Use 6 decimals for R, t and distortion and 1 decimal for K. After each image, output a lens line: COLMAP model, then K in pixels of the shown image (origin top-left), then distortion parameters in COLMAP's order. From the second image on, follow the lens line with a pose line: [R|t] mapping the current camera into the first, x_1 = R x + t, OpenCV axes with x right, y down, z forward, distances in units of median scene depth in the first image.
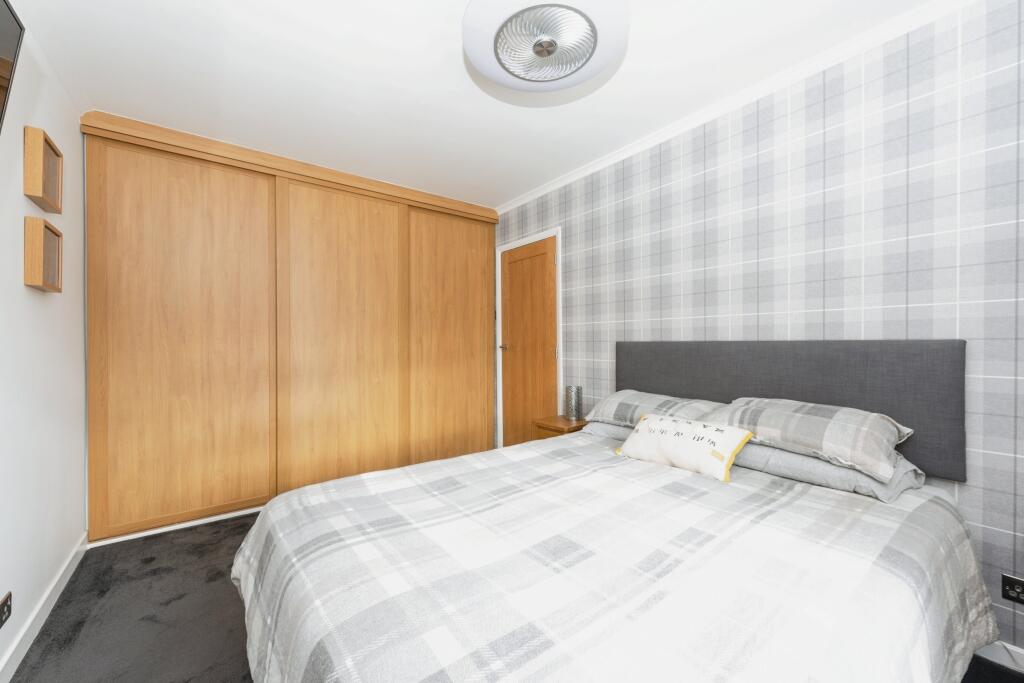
lens RADIAL K [[407.8, 0, 524.8], [0, 407.8, 343.1], [0, 0, 1]] dist [0.000305, -0.000204]
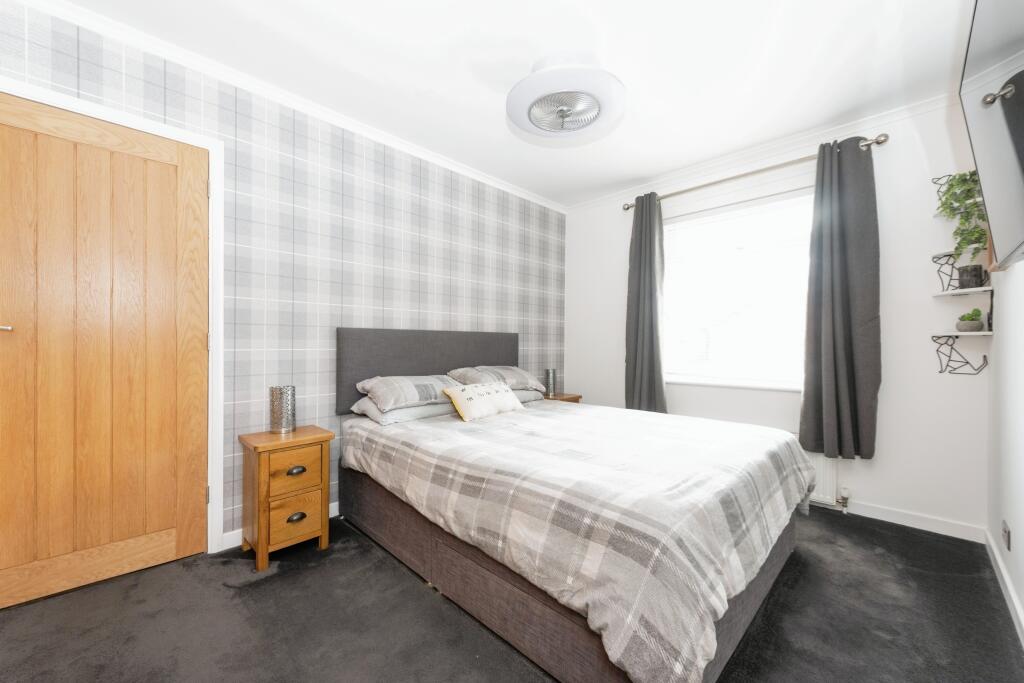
lens RADIAL K [[407.8, 0, 524.8], [0, 407.8, 343.1], [0, 0, 1]] dist [0.000305, -0.000204]
pose [[-0.178108, -0.019765, 0.983812, -0.852016], [-0.026304, 0.999537, 0.015319, 0.007374], [-0.983659, -0.023150, -0.178546, 0.867400]]
